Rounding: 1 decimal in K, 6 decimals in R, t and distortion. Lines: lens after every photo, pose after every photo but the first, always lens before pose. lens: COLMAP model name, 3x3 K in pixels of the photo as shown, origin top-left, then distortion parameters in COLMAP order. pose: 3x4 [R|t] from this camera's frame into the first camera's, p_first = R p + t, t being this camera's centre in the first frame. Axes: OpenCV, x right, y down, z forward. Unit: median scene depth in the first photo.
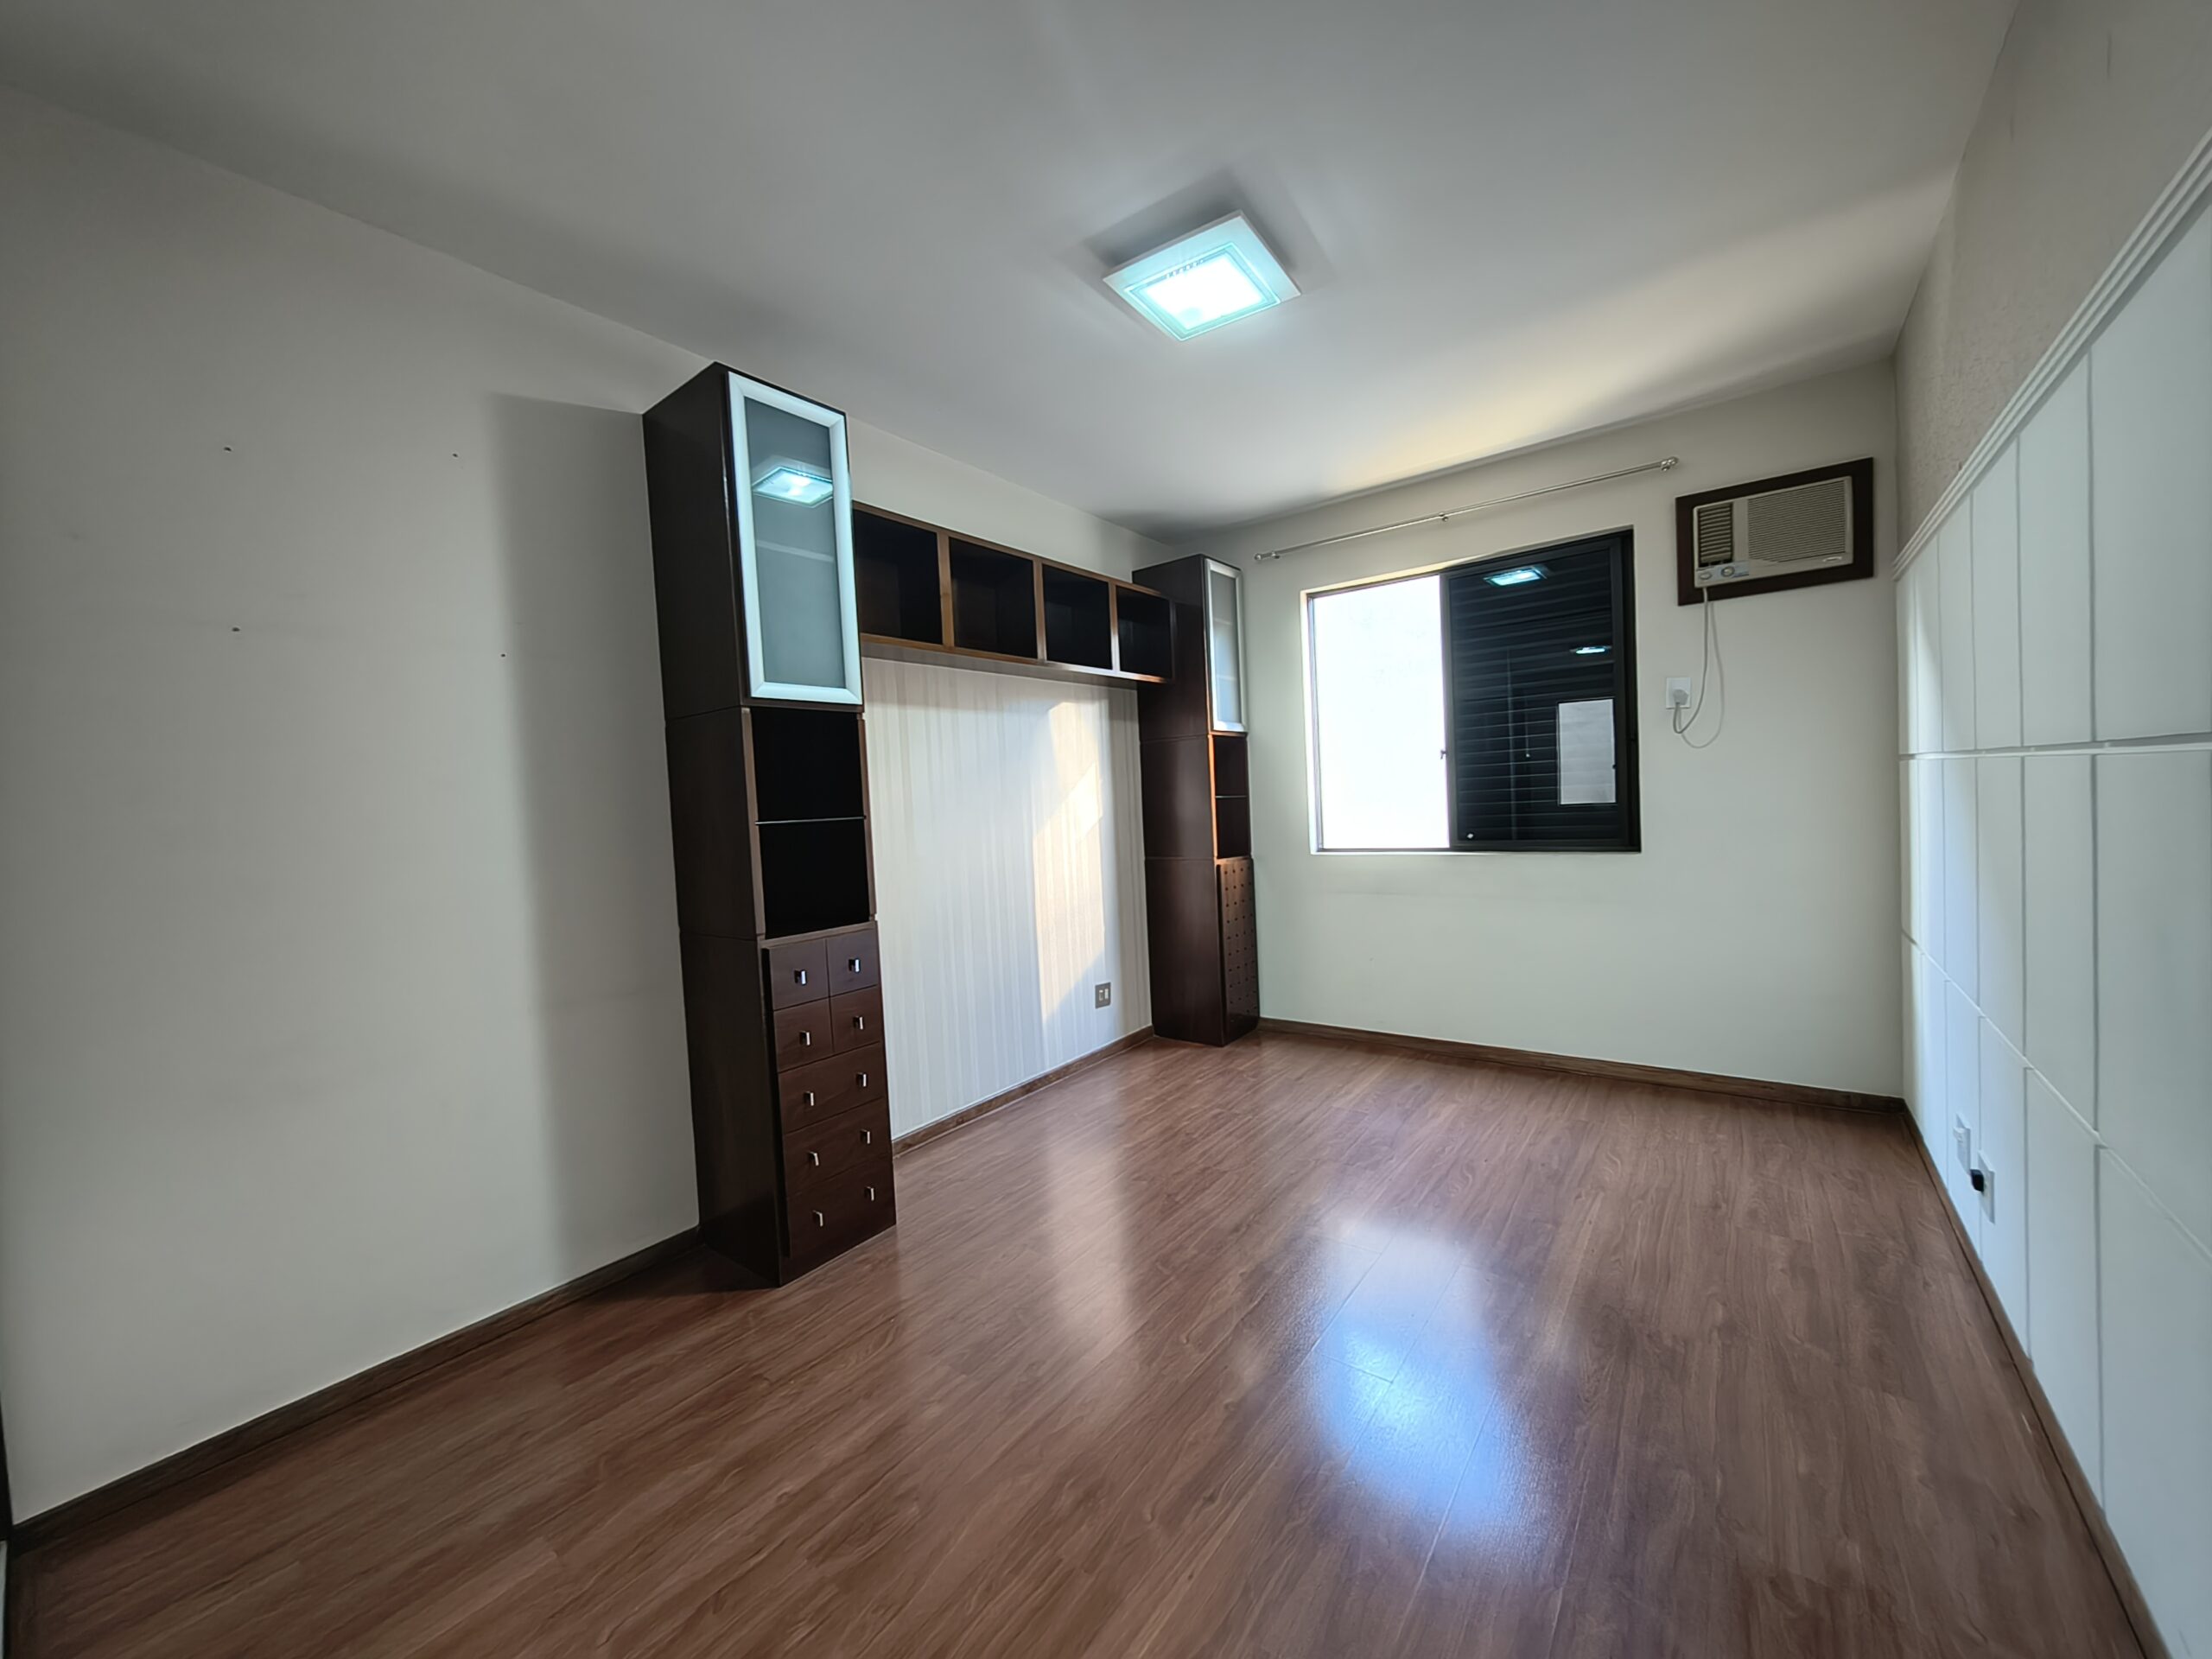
lens RADIAL K [[818.4, 0, 1116.4], [0, 818.4, 826.3], [0, 0, 1]] dist [-0.003428, 0.000608]
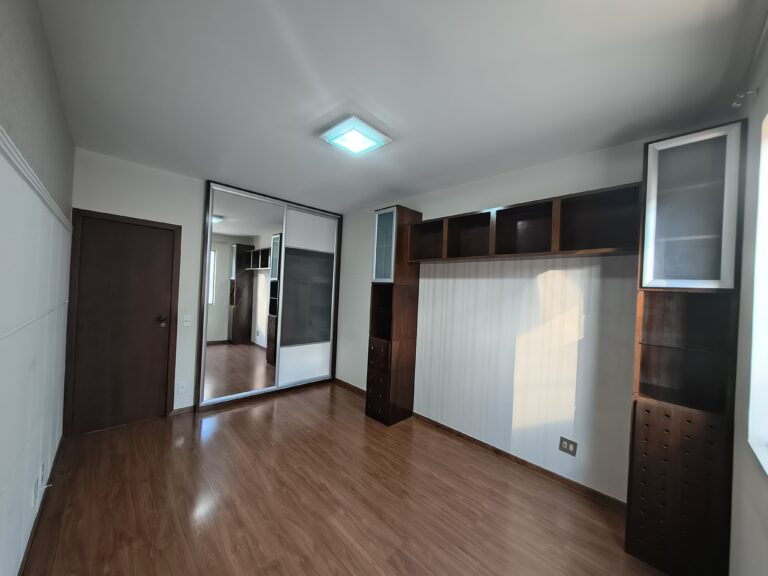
lens RADIAL K [[284.2, 0, 387.6], [0, 284.2, 287.9], [0, 0, 1]] dist [-0.003428, 0.000608]
pose [[-0.139030, 0.037223, -0.989588, 0.677240], [-0.072369, 0.996240, 0.047640, -0.128495], [0.987640, 0.078239, -0.135814, 0.807012]]
